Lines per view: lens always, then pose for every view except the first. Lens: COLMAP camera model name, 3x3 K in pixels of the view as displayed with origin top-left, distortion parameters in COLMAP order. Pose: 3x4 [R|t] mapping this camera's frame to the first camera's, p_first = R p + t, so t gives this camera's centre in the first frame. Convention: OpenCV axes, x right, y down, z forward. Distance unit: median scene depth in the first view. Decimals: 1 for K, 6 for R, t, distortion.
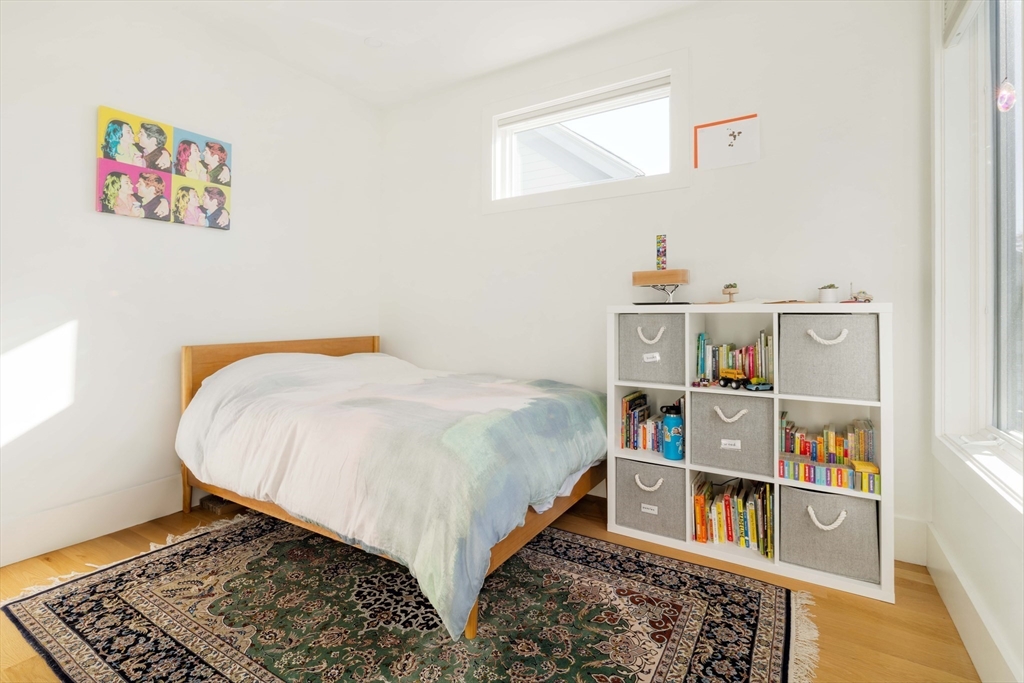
lens RADIAL K [[460.7, 0, 516.5], [0, 460.7, 313.5], [0, 0, 1]] dist [0.000359, 0.000476]
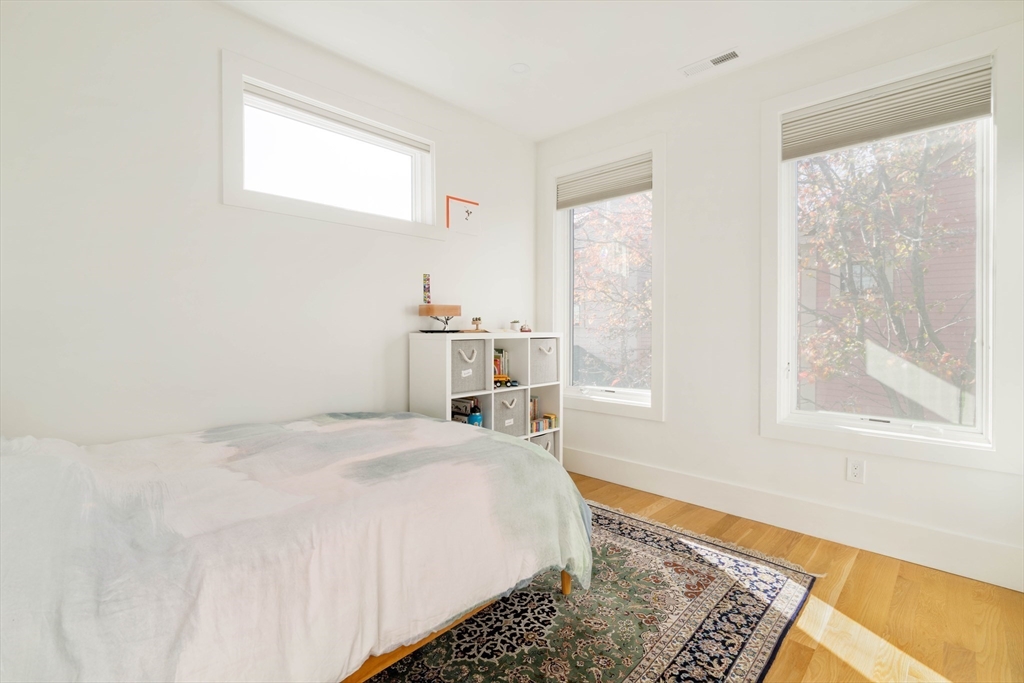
lens RADIAL K [[473.3, 0, 514.4], [0, 473.3, 325.5], [0, 0, 1]] dist [0.001112, 0.000079]
pose [[0.207654, -0.000602, 0.978202, -1.125470], [0.000391, 1.000000, 0.000533, -0.046689], [-0.978202, 0.000272, 0.207654, 0.672676]]
